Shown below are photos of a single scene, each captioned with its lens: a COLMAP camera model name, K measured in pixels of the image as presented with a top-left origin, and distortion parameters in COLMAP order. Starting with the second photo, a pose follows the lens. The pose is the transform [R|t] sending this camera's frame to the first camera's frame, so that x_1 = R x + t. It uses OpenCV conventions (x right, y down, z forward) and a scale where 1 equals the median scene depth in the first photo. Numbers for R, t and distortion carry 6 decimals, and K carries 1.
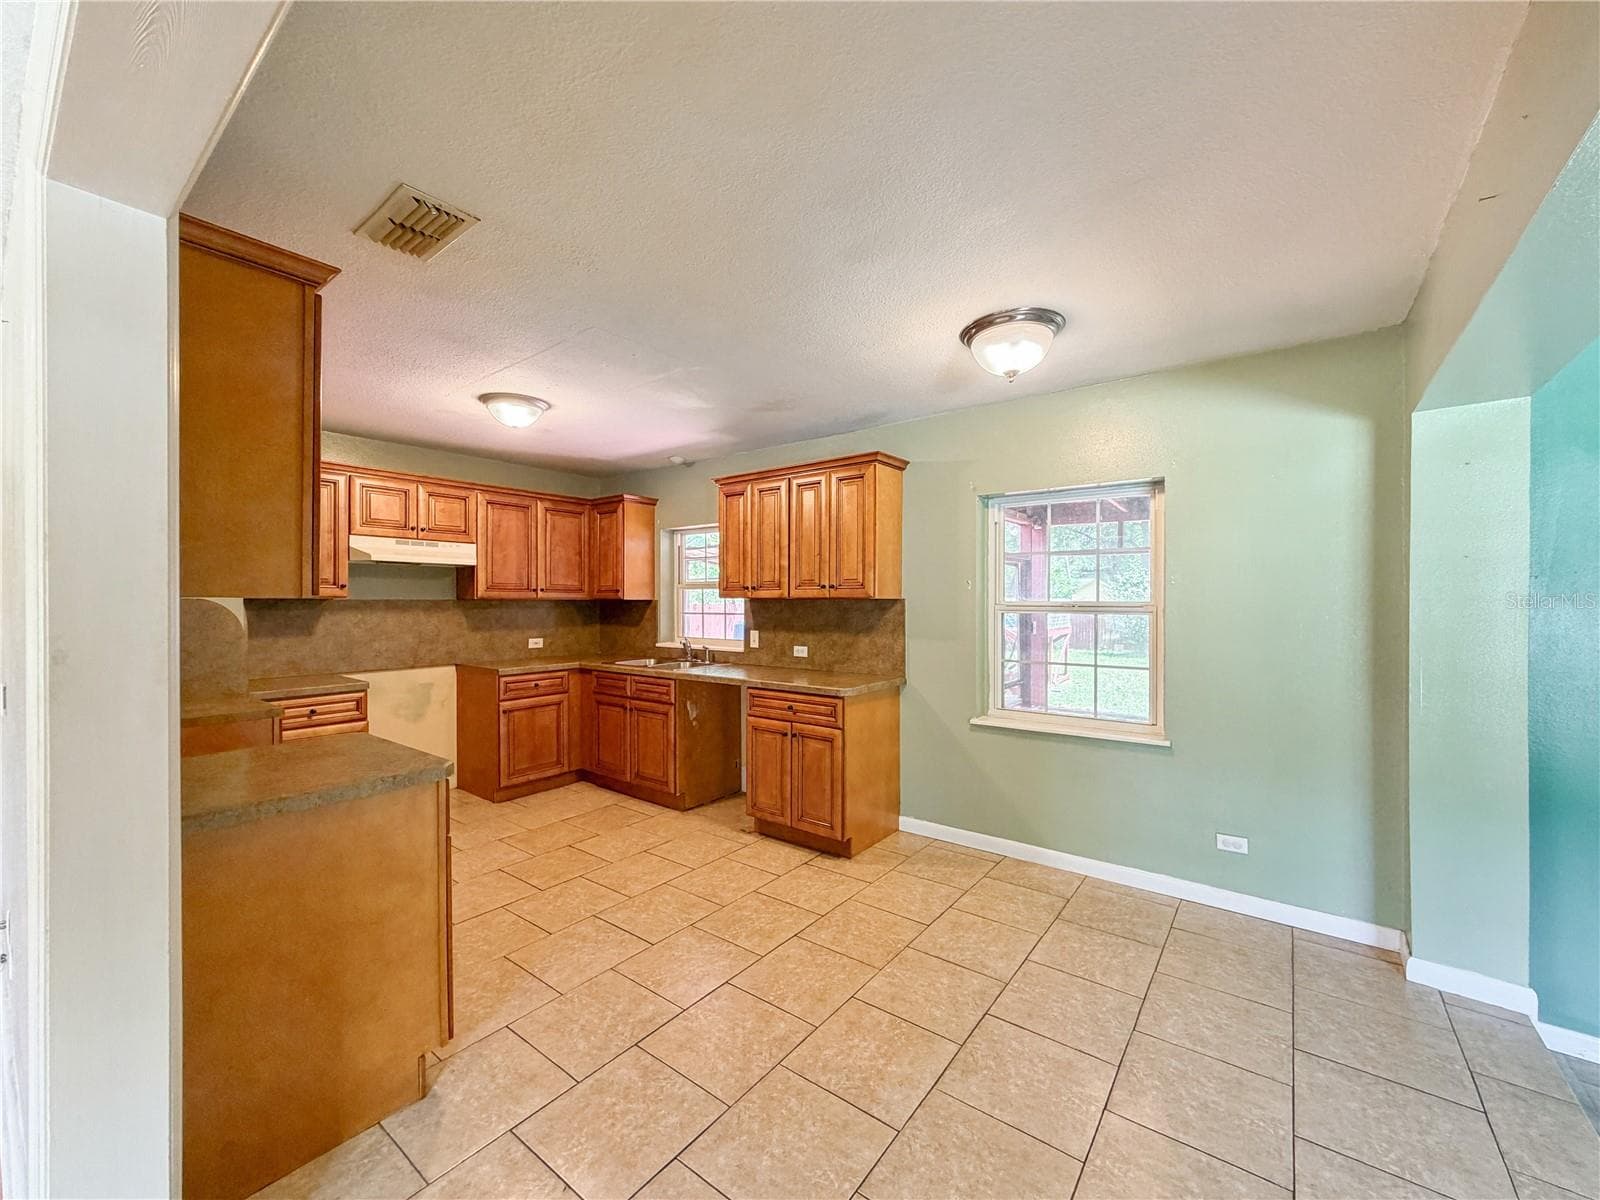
lens RADIAL K [[640.1, 0, 796.4], [0, 640.1, 601.1], [0, 0, 1]] dist [0.001042, 0.000303]
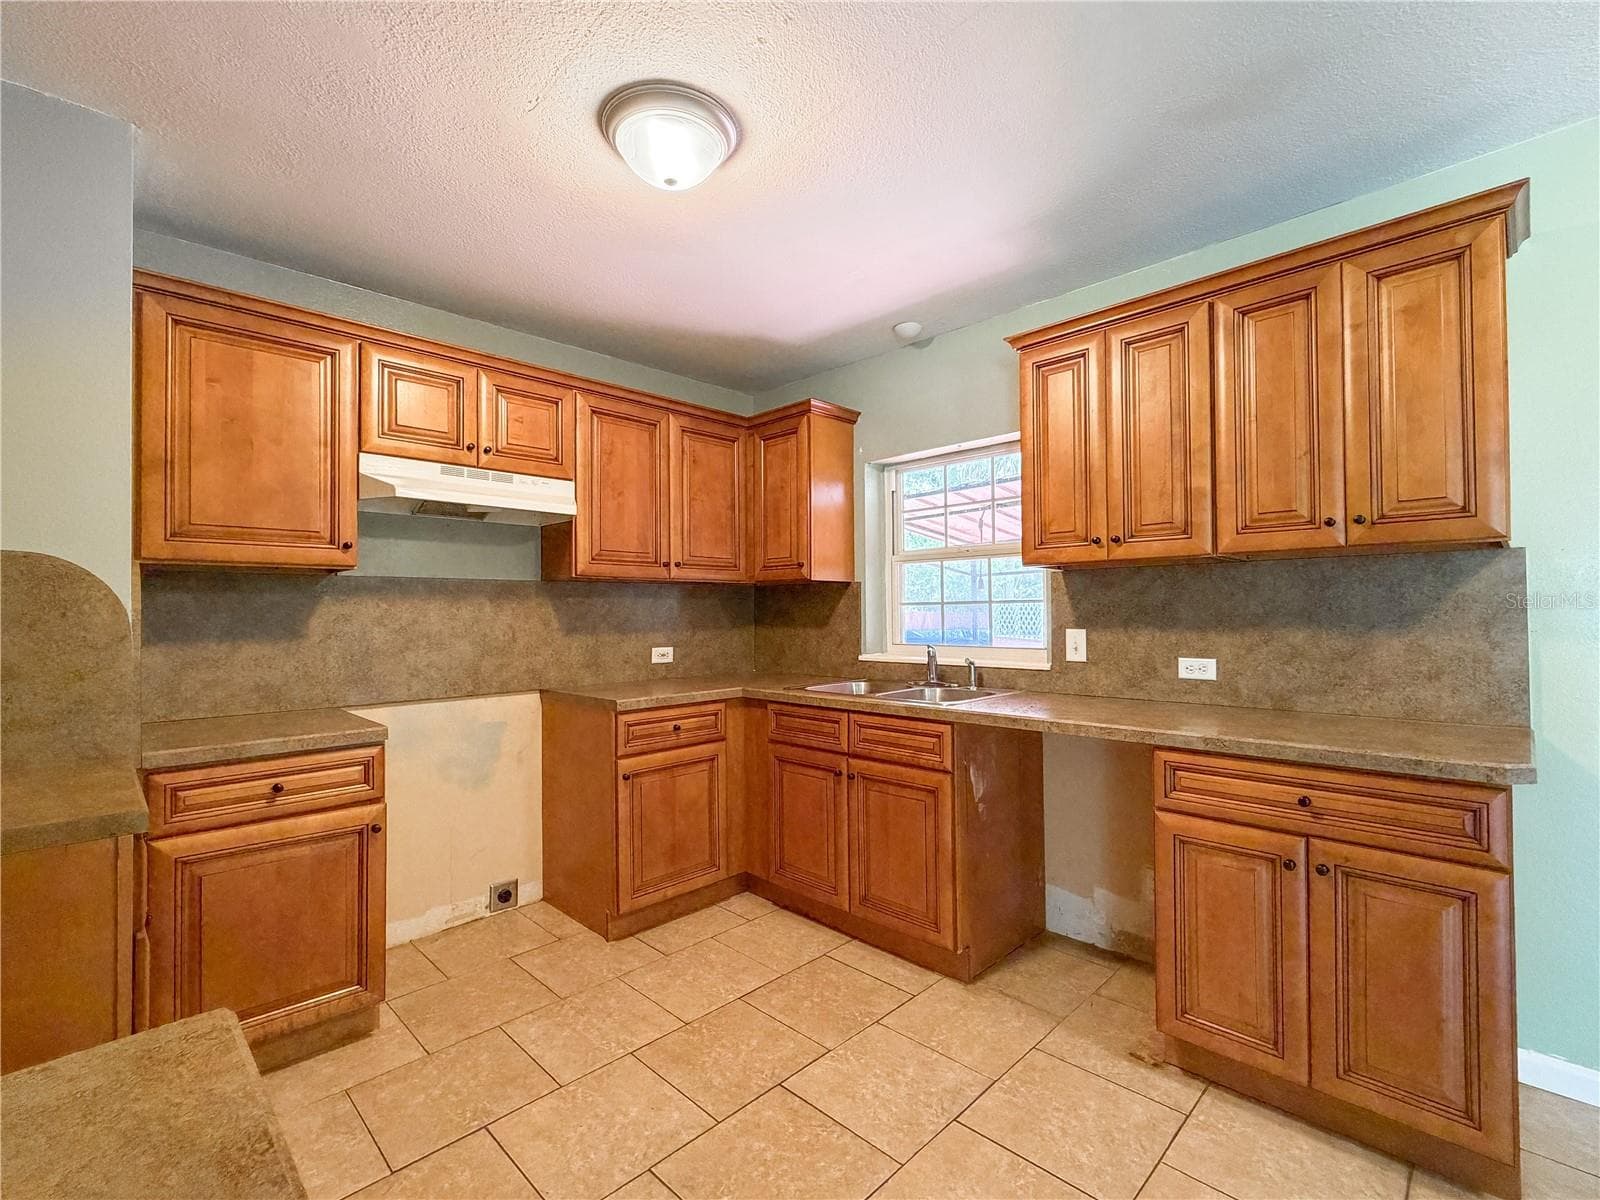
lens RADIAL K [[720.4, 0, 800.2], [0, 720.4, 602.3], [0, 0, 1]] dist [0.000327, -0.000189]
pose [[0.991919, -0.010435, -0.126439, -0.250288], [0.008492, 0.999838, -0.015890, 0.036343], [0.126584, 0.014688, 0.991847, 0.441539]]
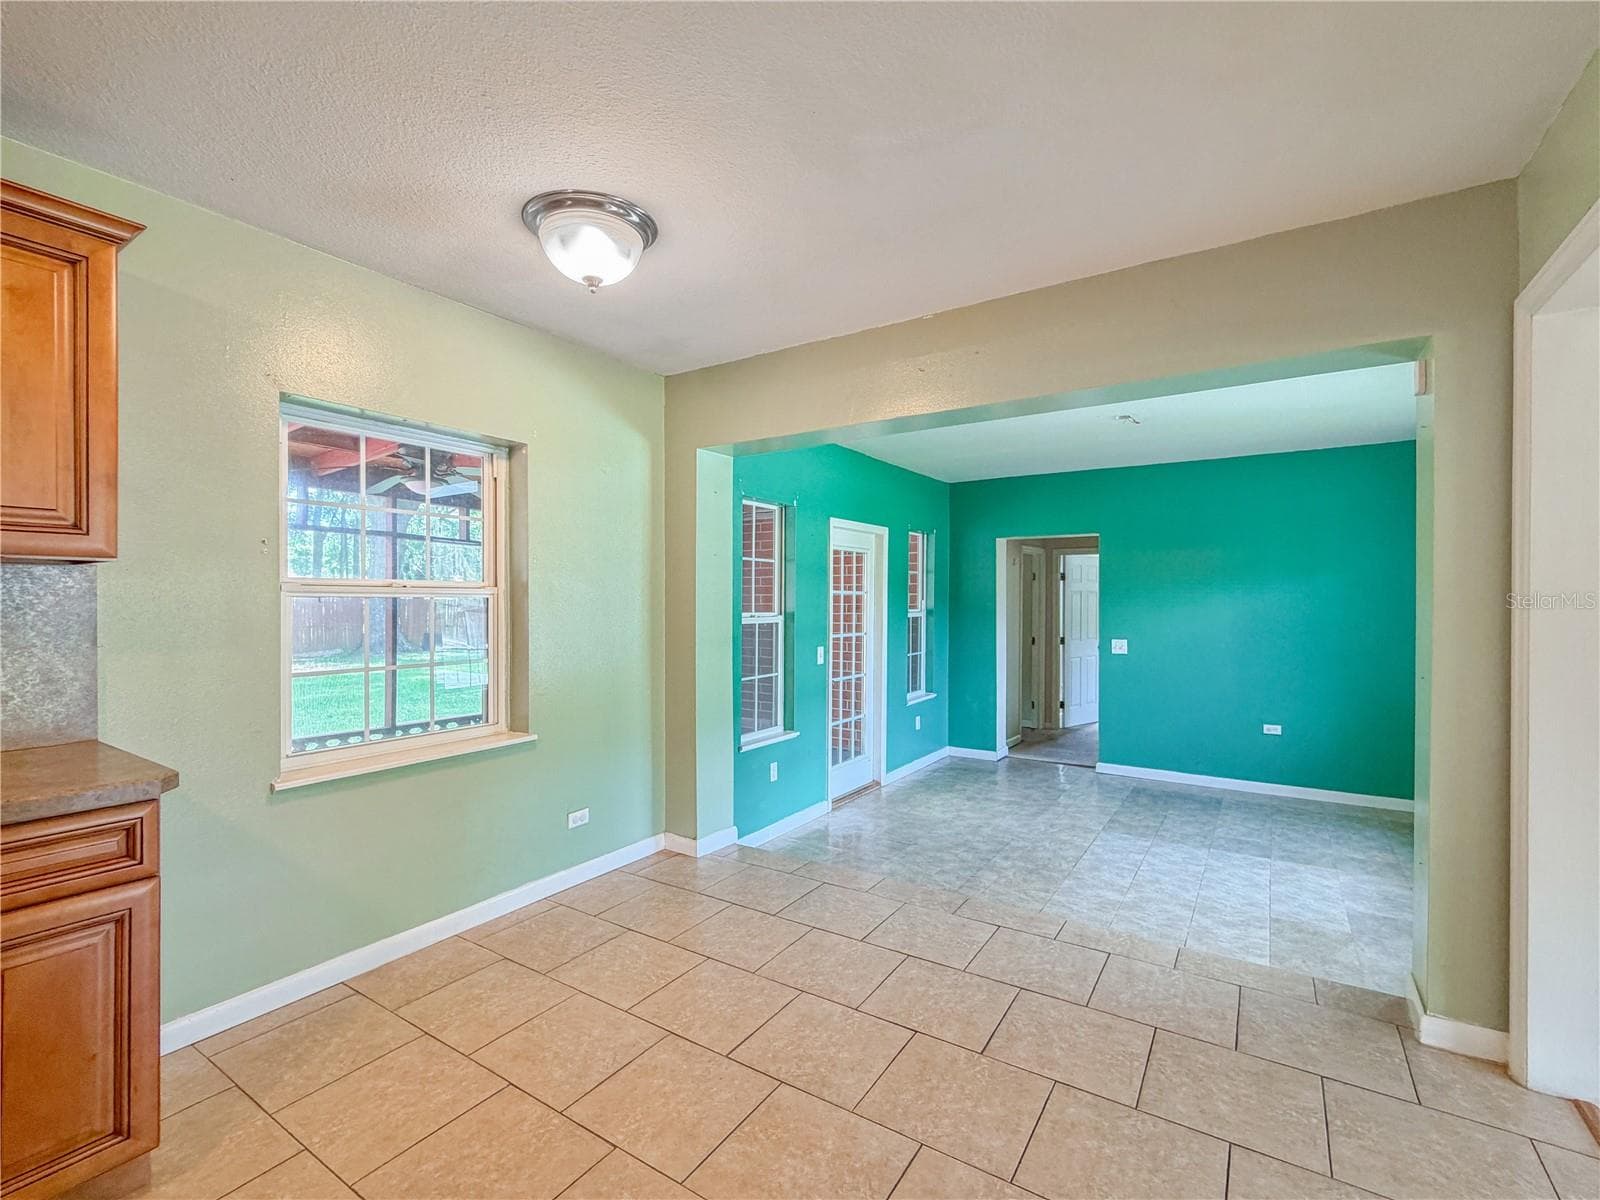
lens RADIAL K [[720.4, 0, 800.2], [0, 720.4, 602.3], [0, 0, 1]] dist [0.000327, -0.000189]
pose [[-0.081026, -0.003948, 0.996704, -0.362295], [0.000386, 0.999992, 0.003992, 0.019883], [-0.996712, 0.000708, -0.081023, 0.535152]]
